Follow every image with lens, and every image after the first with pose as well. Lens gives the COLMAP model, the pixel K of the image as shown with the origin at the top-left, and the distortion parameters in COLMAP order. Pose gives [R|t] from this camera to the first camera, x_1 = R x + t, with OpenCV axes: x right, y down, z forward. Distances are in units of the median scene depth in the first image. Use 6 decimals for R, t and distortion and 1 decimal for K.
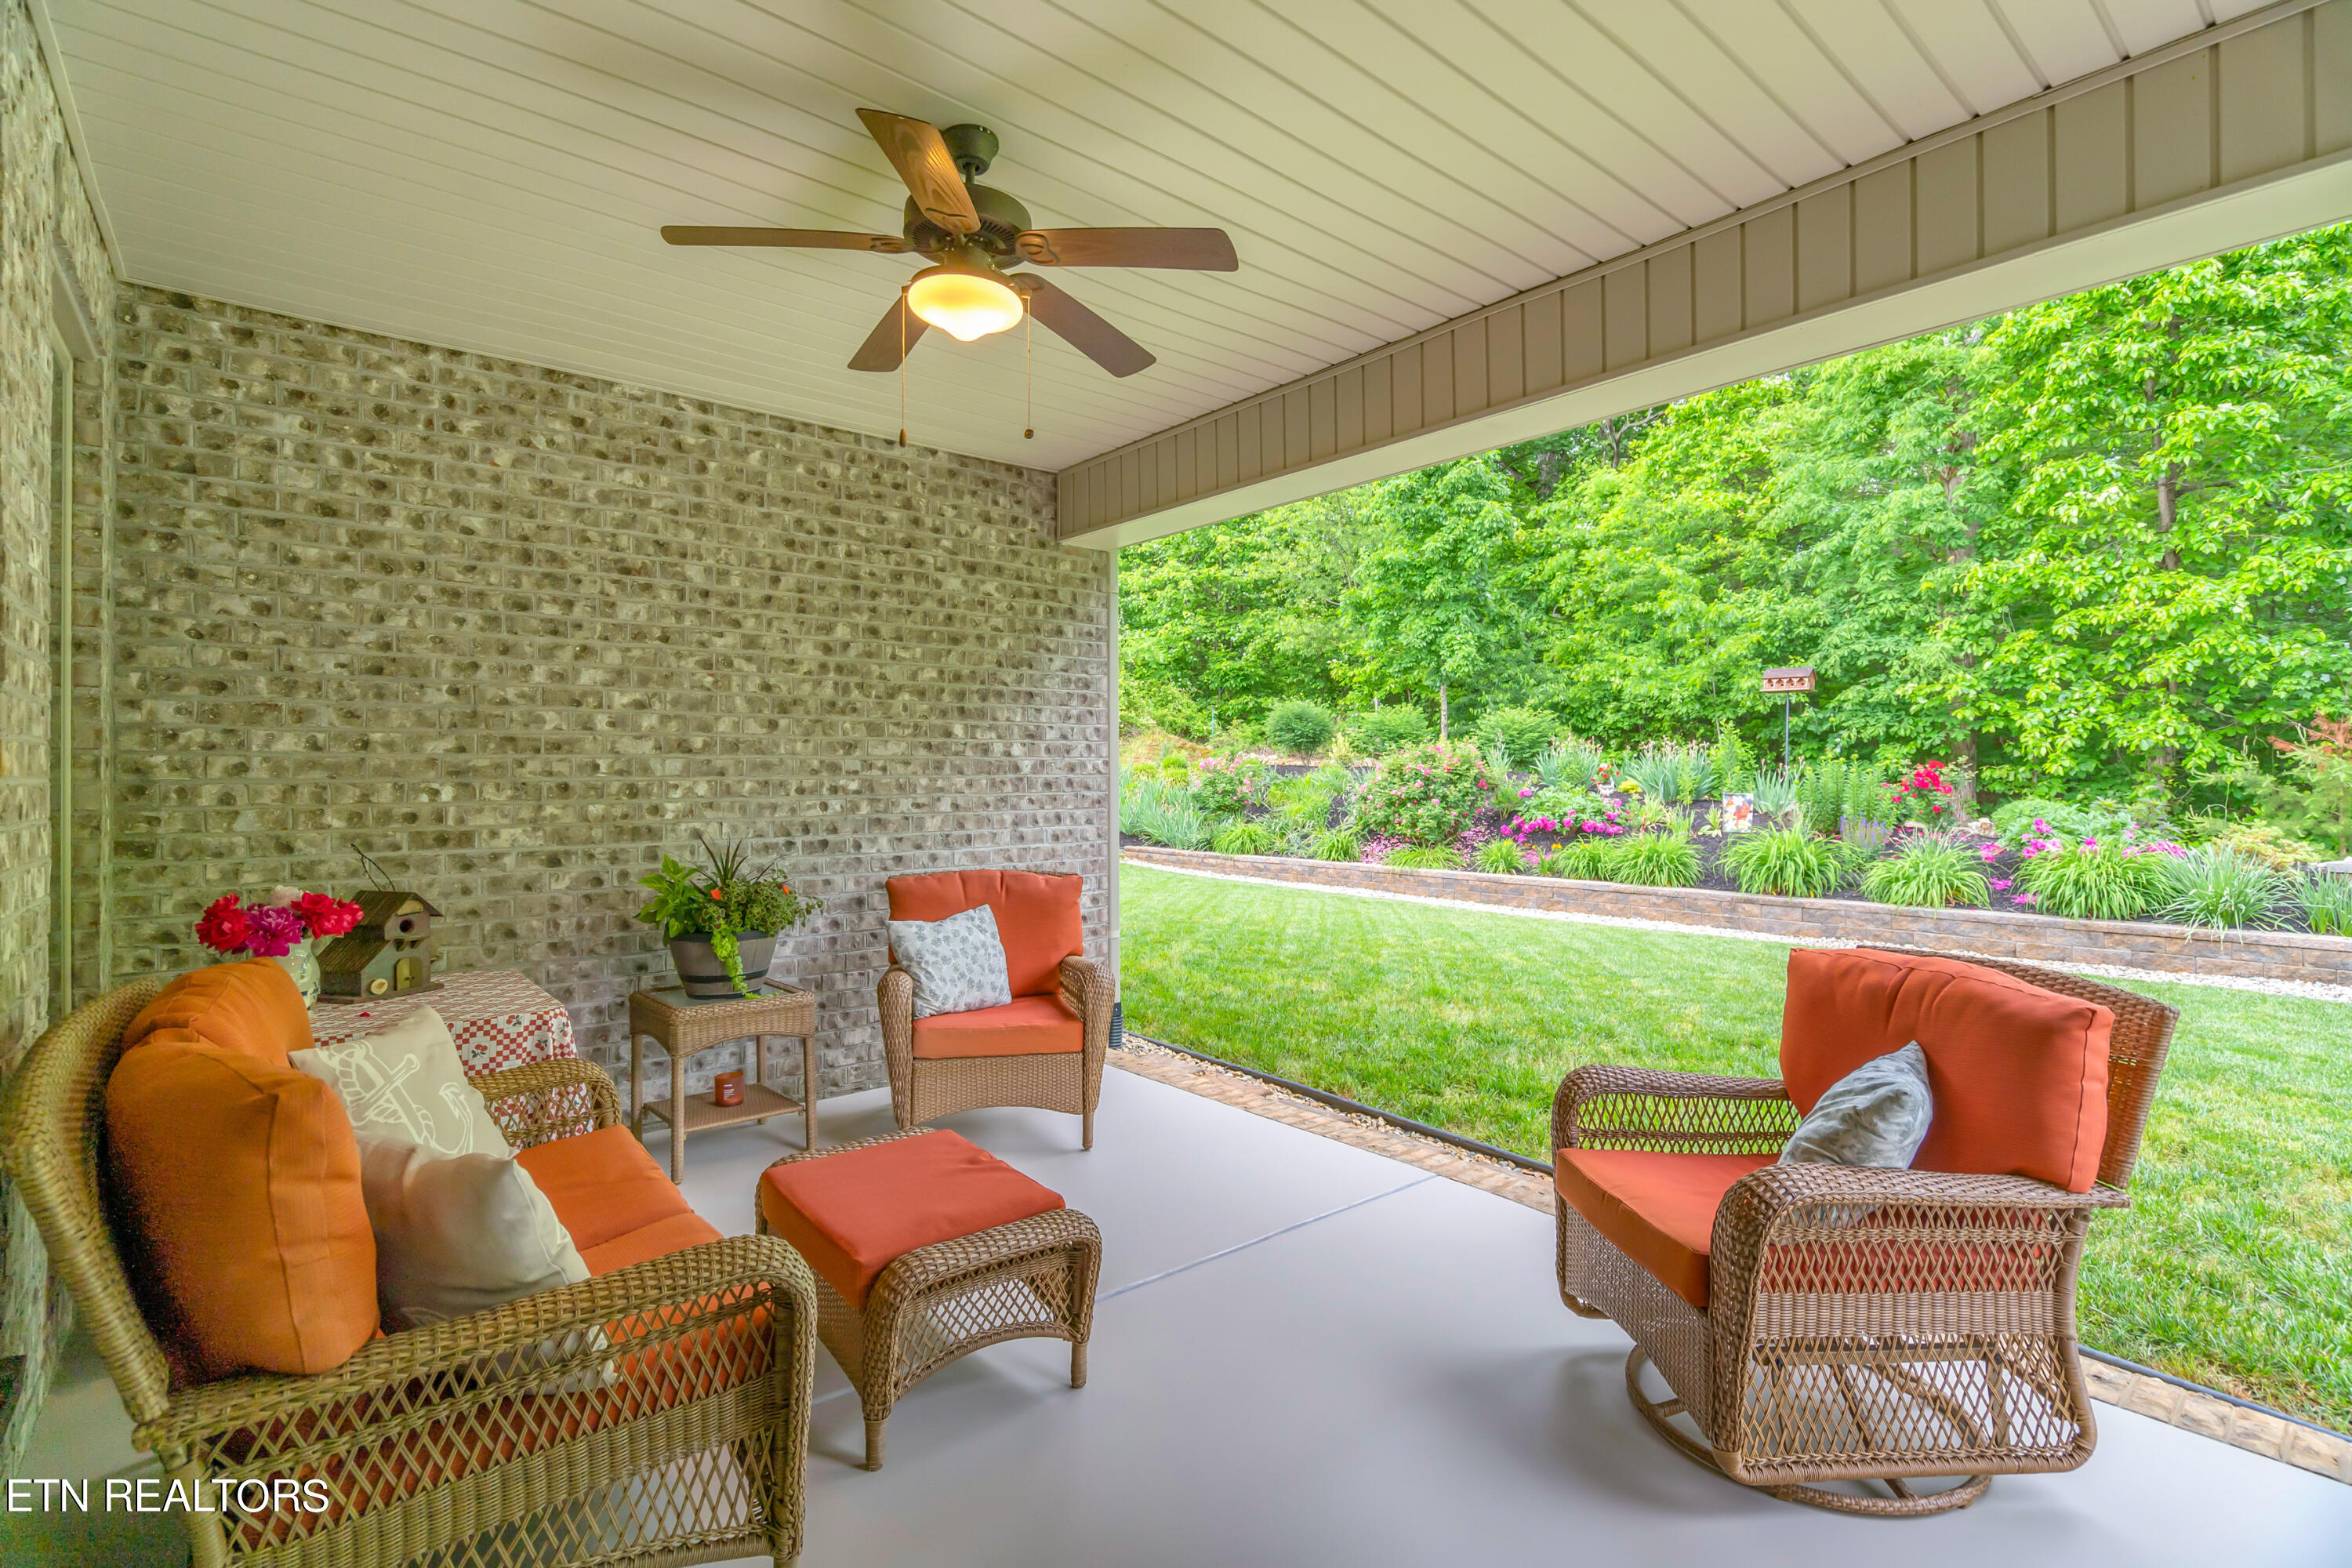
lens RADIAL K [[1034.2, 0, 1174.1], [0, 1034.2, 765.2], [0, 0, 1]] dist [0.000585, 0.000380]
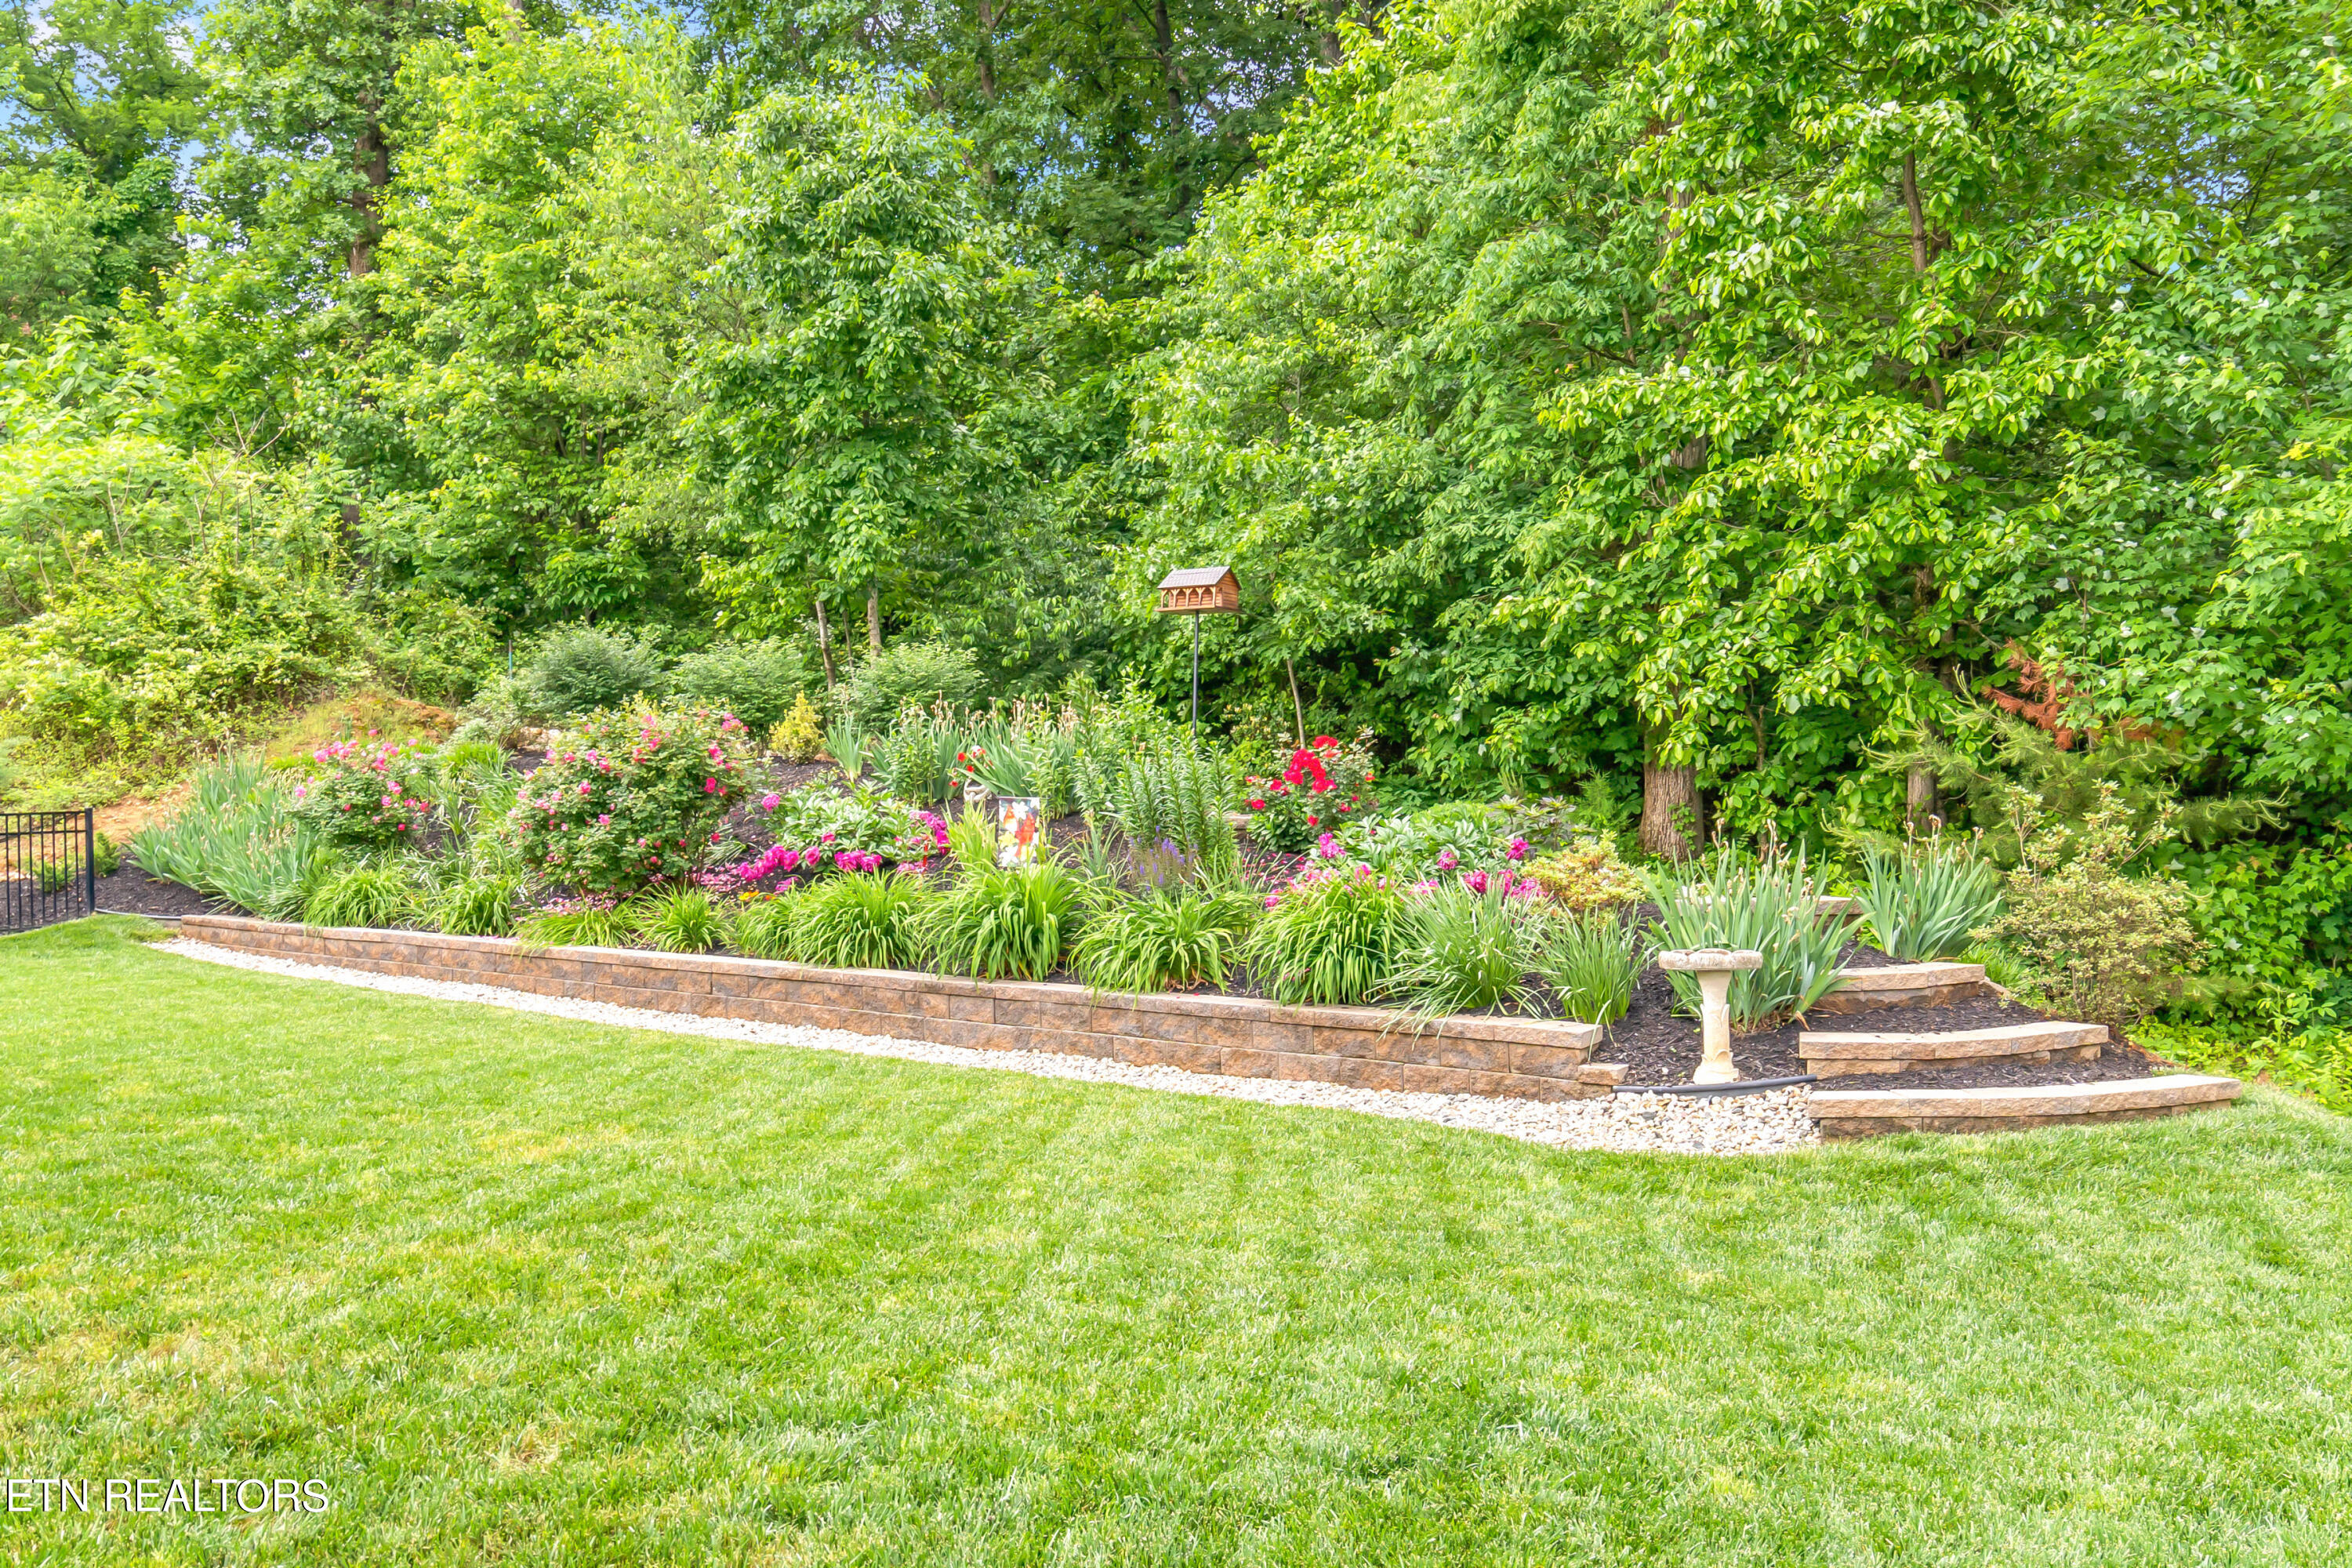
lens RADIAL K [[2141.9, 0, 1180.3], [0, 2141.9, 749.4], [0, 0, 1]] dist [0.041301, -0.047907]
pose [[0.997581, -0.008271, 0.069020, 0.464718], [0.008656, 0.999949, -0.005277, 0.007148], [-0.068973, 0.005862, 0.997601, -0.125442]]
